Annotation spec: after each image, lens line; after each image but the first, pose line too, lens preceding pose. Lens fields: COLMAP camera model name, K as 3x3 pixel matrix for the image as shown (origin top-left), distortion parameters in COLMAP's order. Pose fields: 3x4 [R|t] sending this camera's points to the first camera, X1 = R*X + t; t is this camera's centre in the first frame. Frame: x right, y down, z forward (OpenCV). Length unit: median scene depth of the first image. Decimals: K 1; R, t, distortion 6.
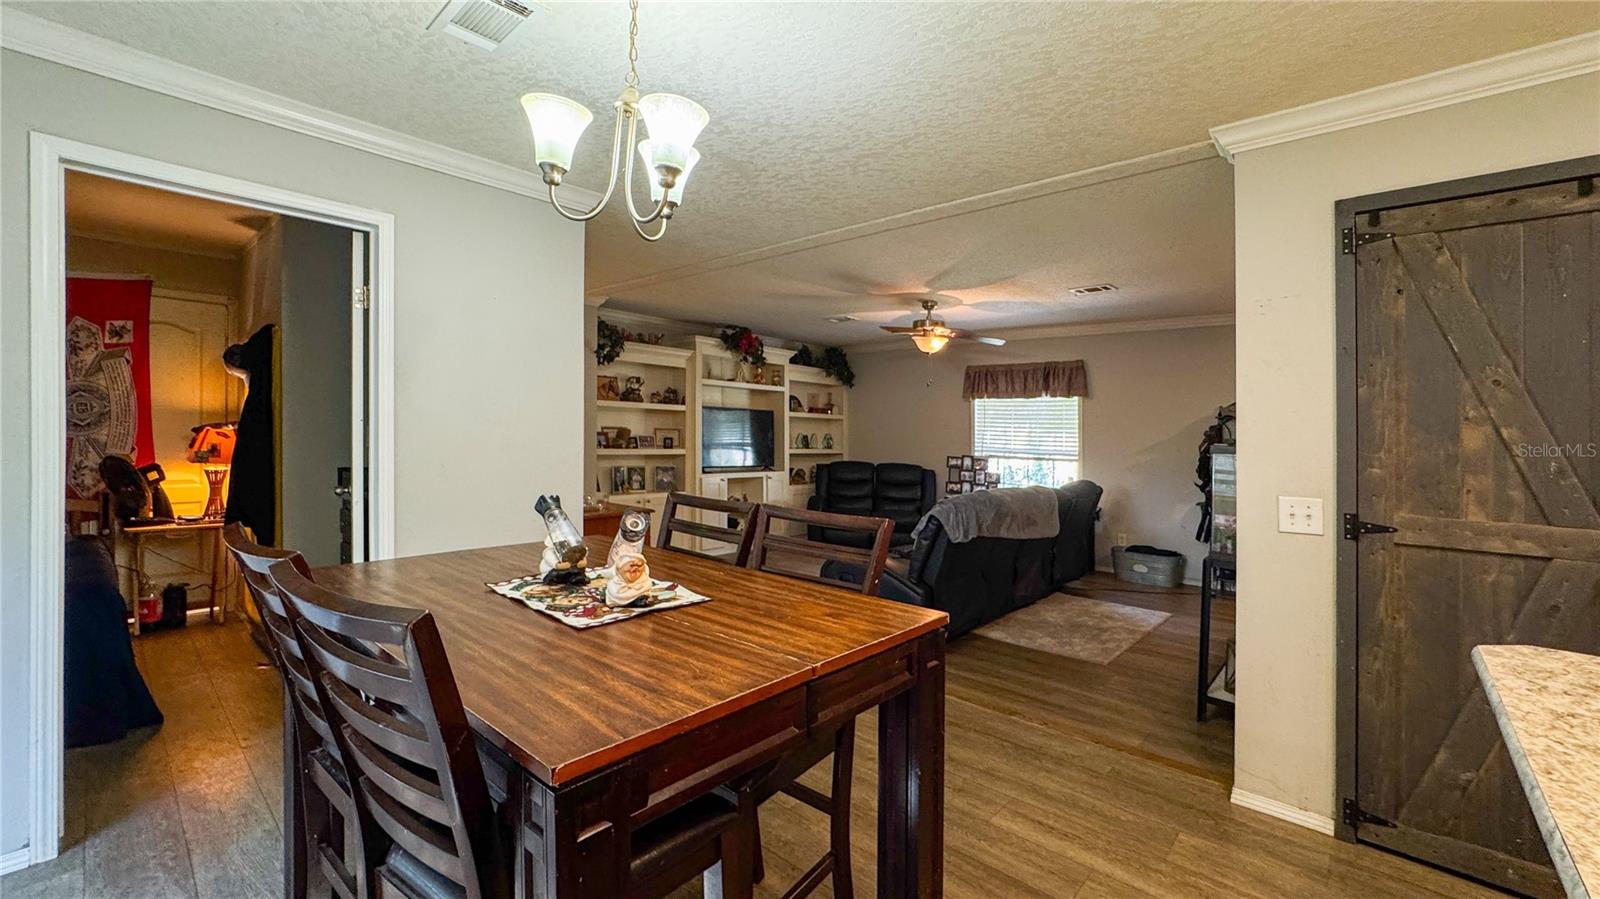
lens RADIAL K [[655.4, 0, 806.4], [0, 655.4, 448.9], [0, 0, 1]] dist [-0.022750, 0.010057]
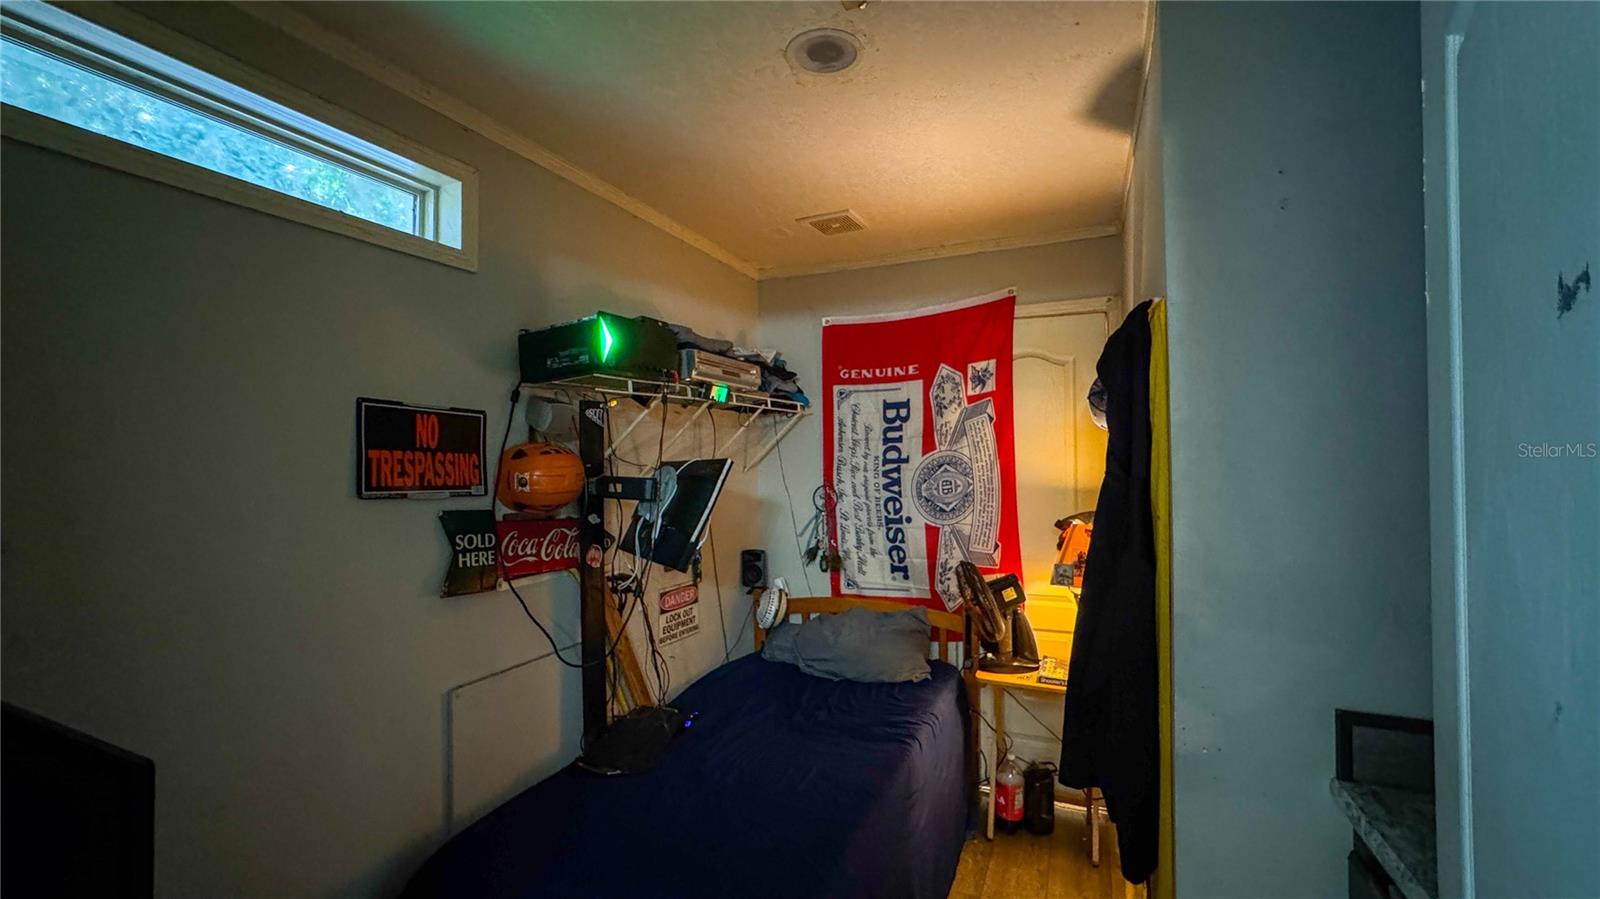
lens RADIAL K [[655.4, 0, 803.6], [0, 655.4, 454.4], [0, 0, 1]] dist [-0.022750, 0.010057]
pose [[0.317517, -0.026562, -0.947880, -0.457952], [-0.011896, 0.999417, -0.031991, -0.073418], [0.948178, 0.021433, 0.317016, 0.598948]]
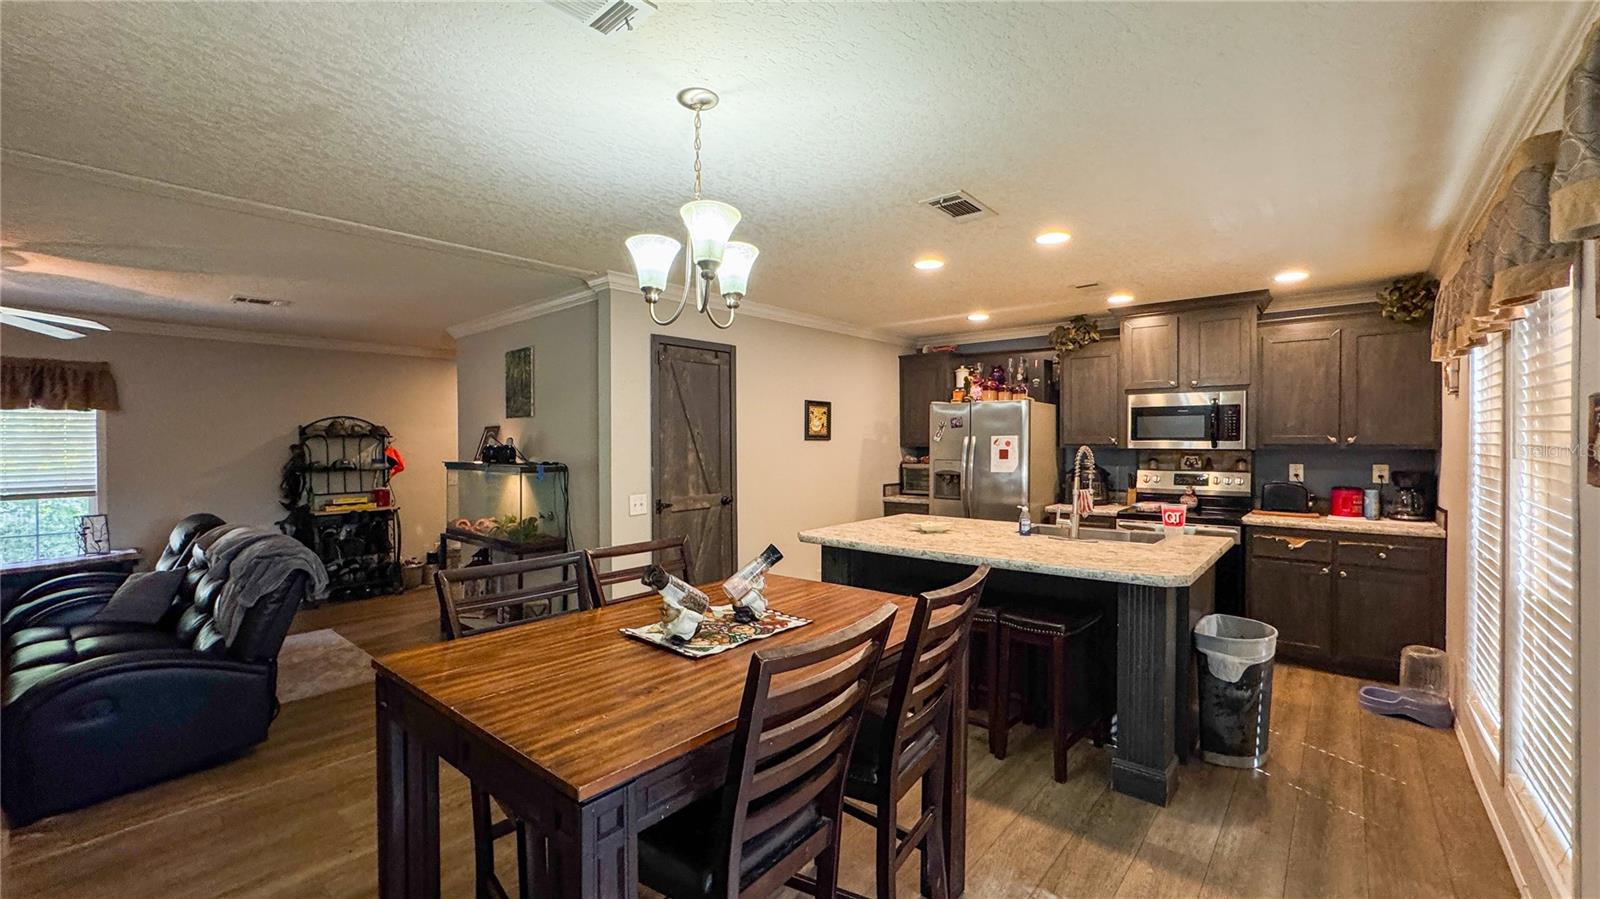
lens RADIAL K [[655.4, 0, 814.1], [0, 655.4, 446.0], [0, 0, 1]] dist [-0.022750, 0.010057]
pose [[-0.040769, -0.032974, 0.998624, -0.578446], [0.032164, 0.998894, 0.034296, -0.057814], [-0.998651, 0.033518, -0.039664, 0.325517]]
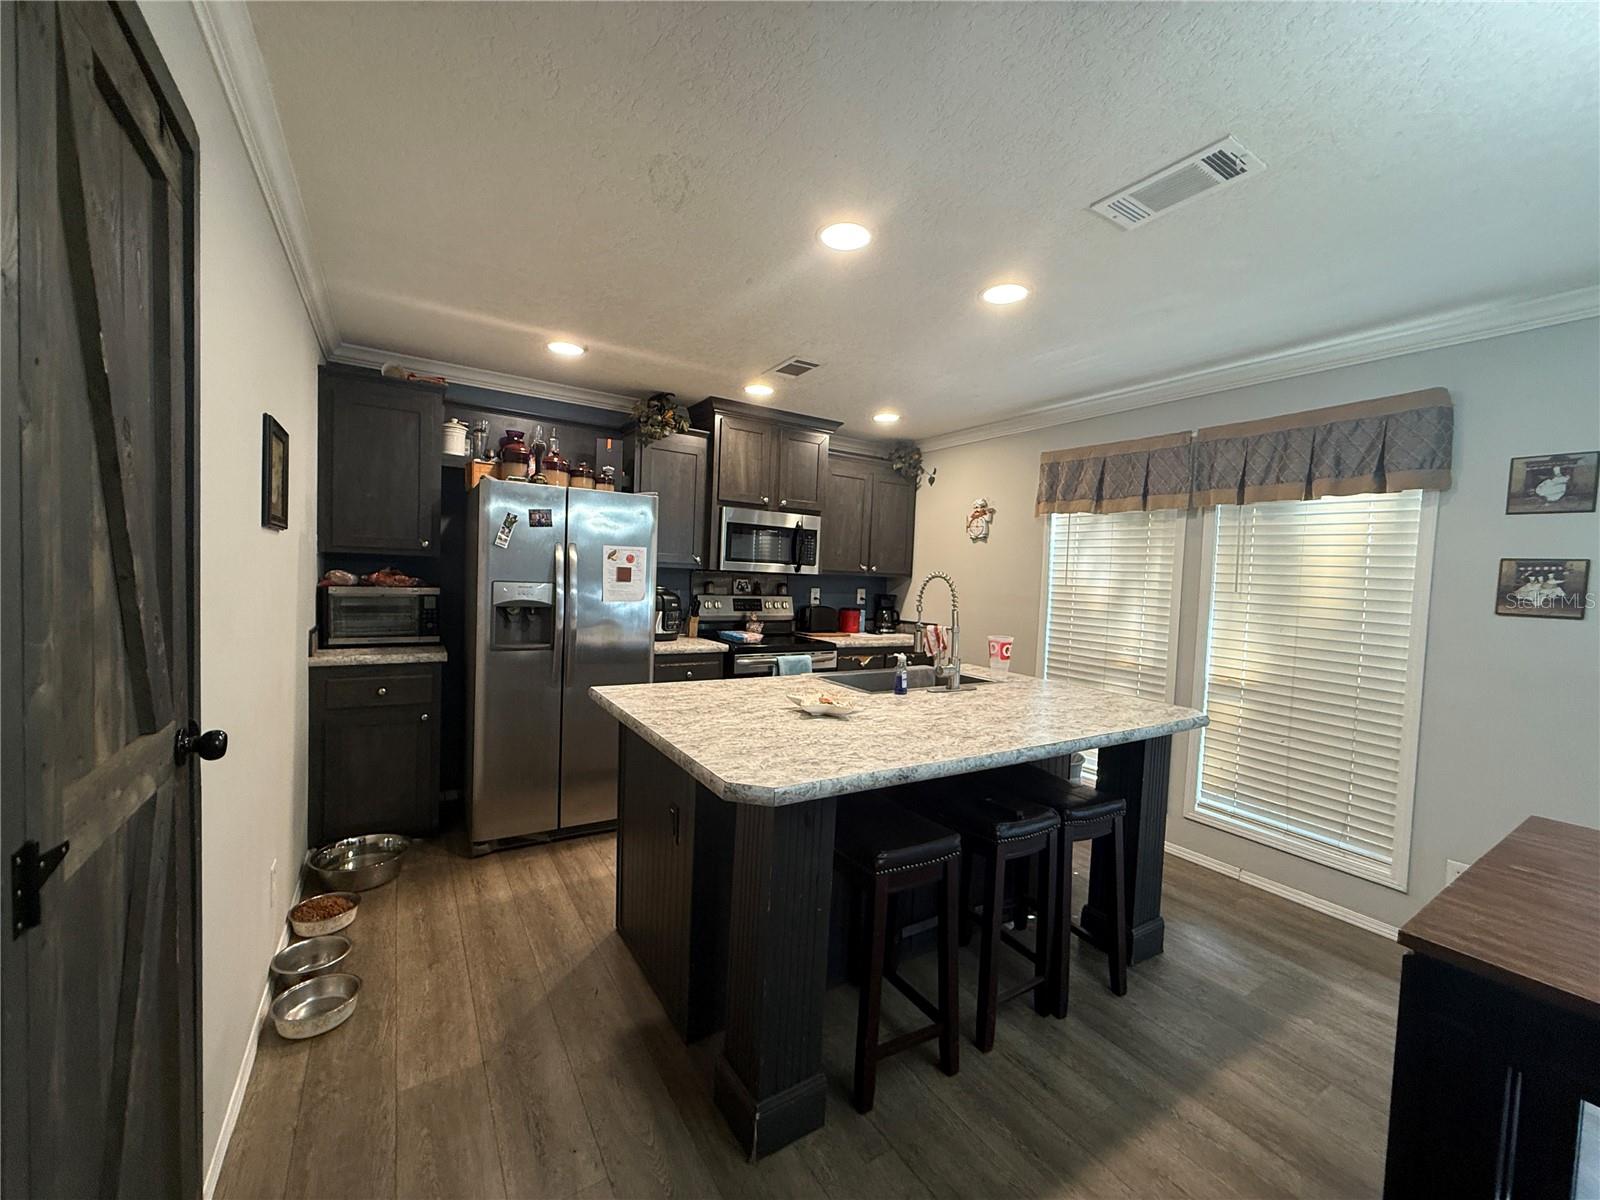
lens RADIAL K [[634.7, 0, 794.5], [0, 634.7, 598.7], [0, 0, 1]] dist [0.005241, -0.000331]
pose [[-0.960317, -0.076309, 0.268270, 0.247075], [-0.058093, 0.995474, 0.075209, -0.029415], [-0.272795, 0.056640, -0.960403, 0.631785]]
